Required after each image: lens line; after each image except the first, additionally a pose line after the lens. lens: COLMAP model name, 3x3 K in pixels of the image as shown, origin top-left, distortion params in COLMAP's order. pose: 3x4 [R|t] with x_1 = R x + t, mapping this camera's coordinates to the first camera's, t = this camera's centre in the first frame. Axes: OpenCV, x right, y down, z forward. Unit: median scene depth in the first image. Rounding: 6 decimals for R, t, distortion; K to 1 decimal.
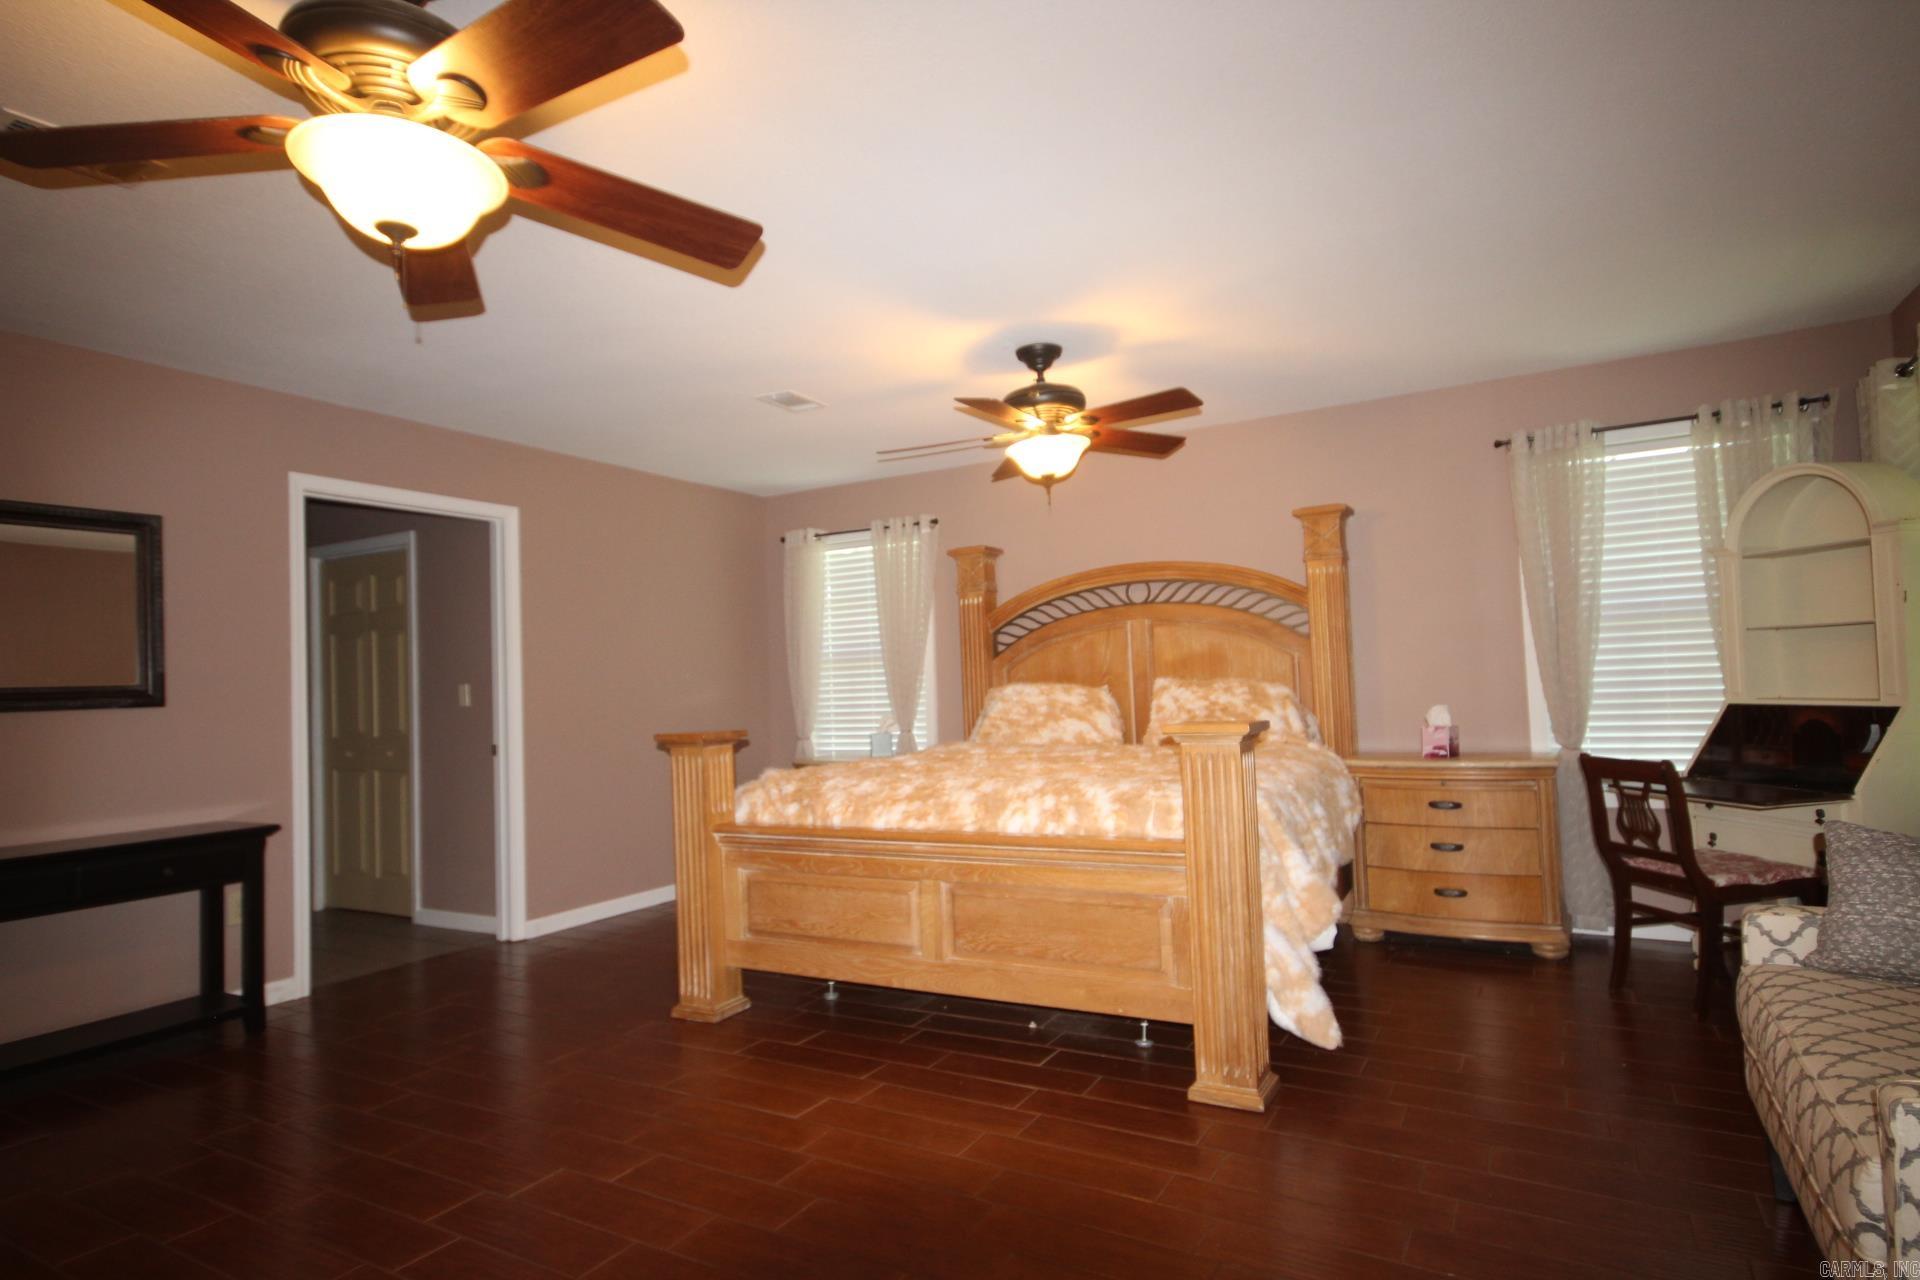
lens RADIAL K [[1005.9, 0, 951.6], [0, 1005.9, 644.0], [0, 0, 1]] dist [0.006332, 0.000207]
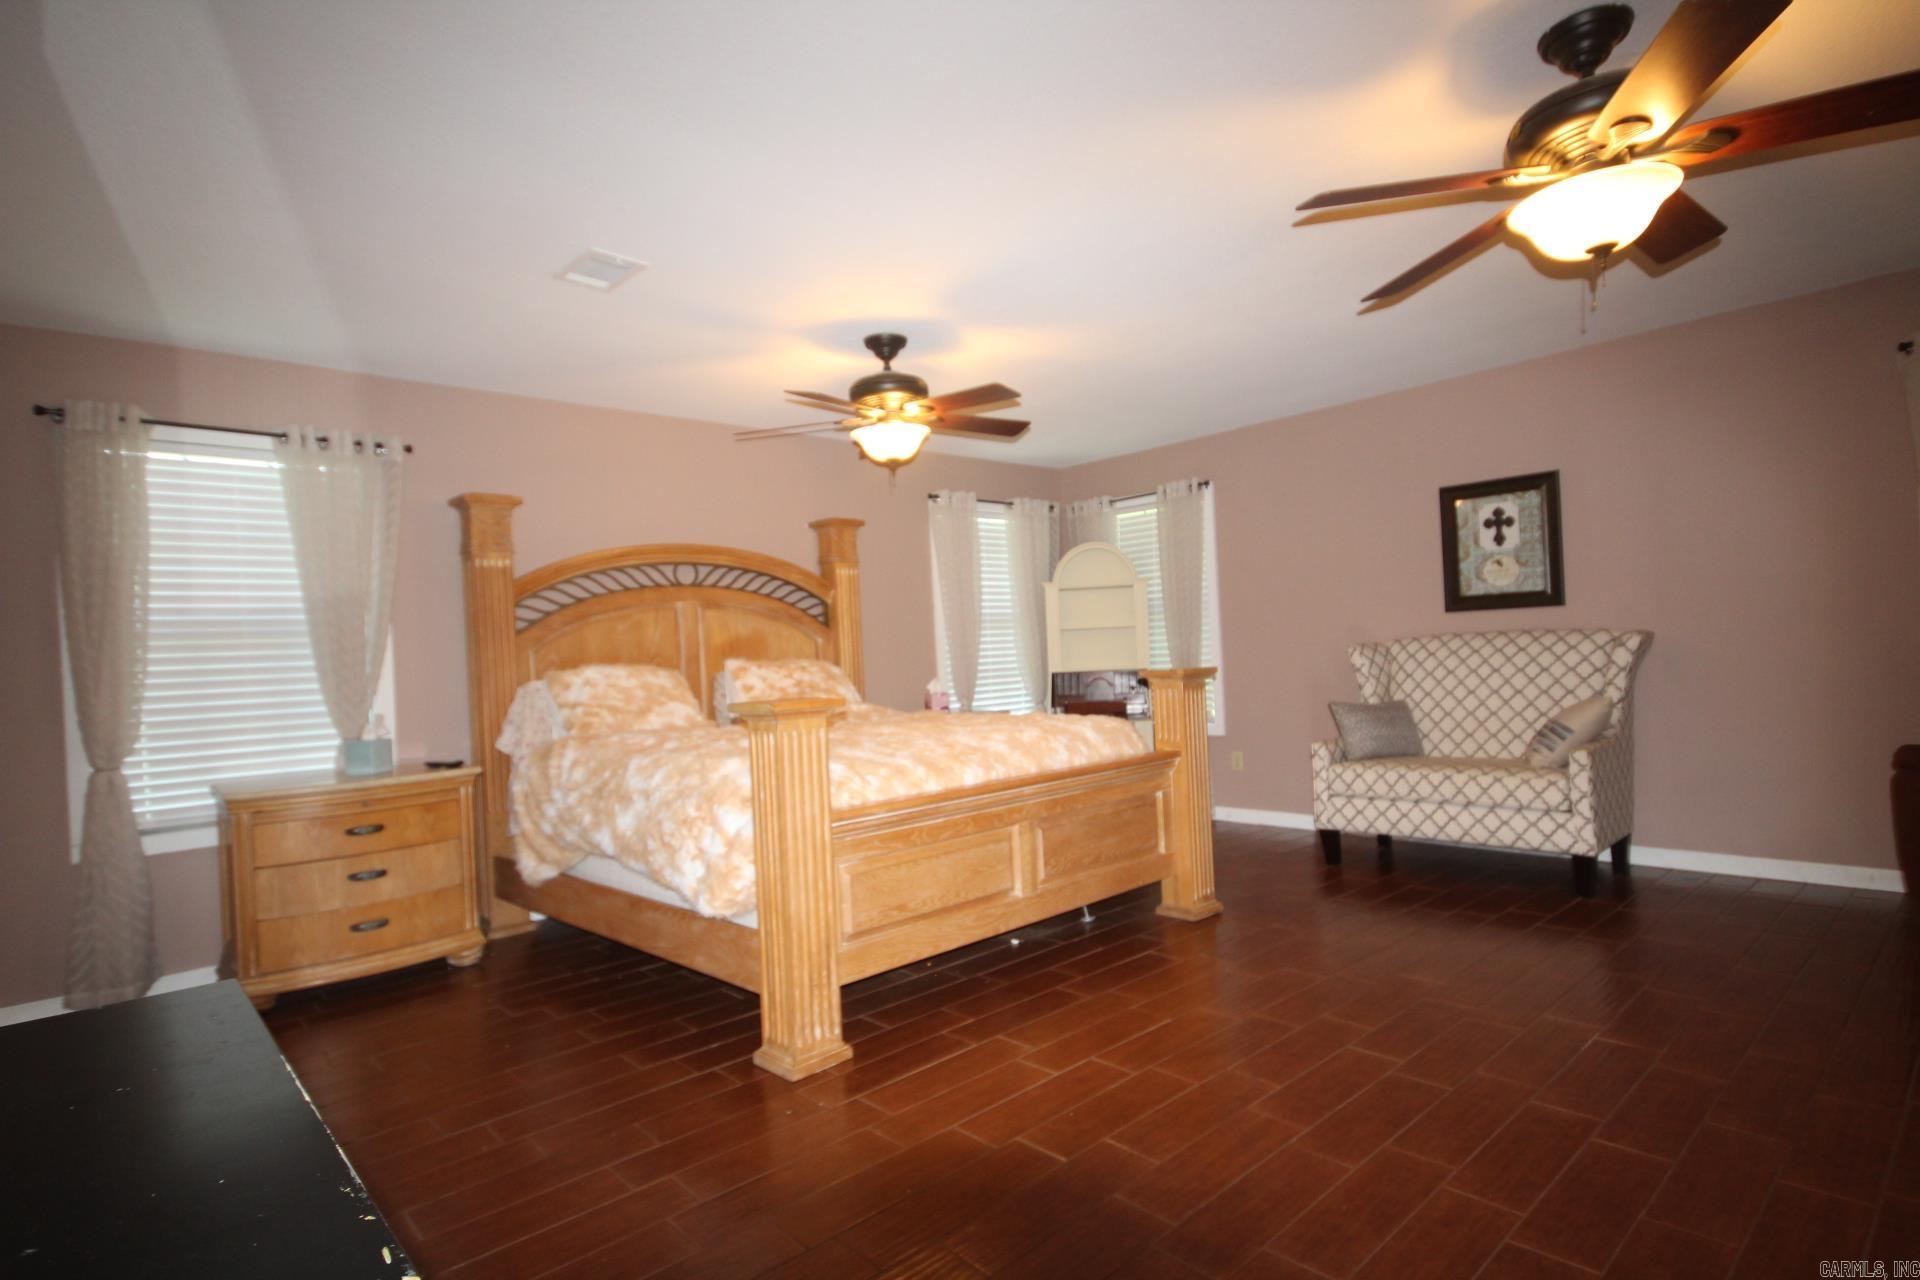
lens RADIAL K [[1005.9, 0, 951.6], [0, 1005.9, 644.0], [0, 0, 1]] dist [0.006332, 0.000207]
pose [[0.307477, 0.033035, 0.950982, -0.692909], [-0.005620, 0.999443, -0.032902, 0.049828], [-0.951539, 0.004772, 0.307491, 0.470410]]
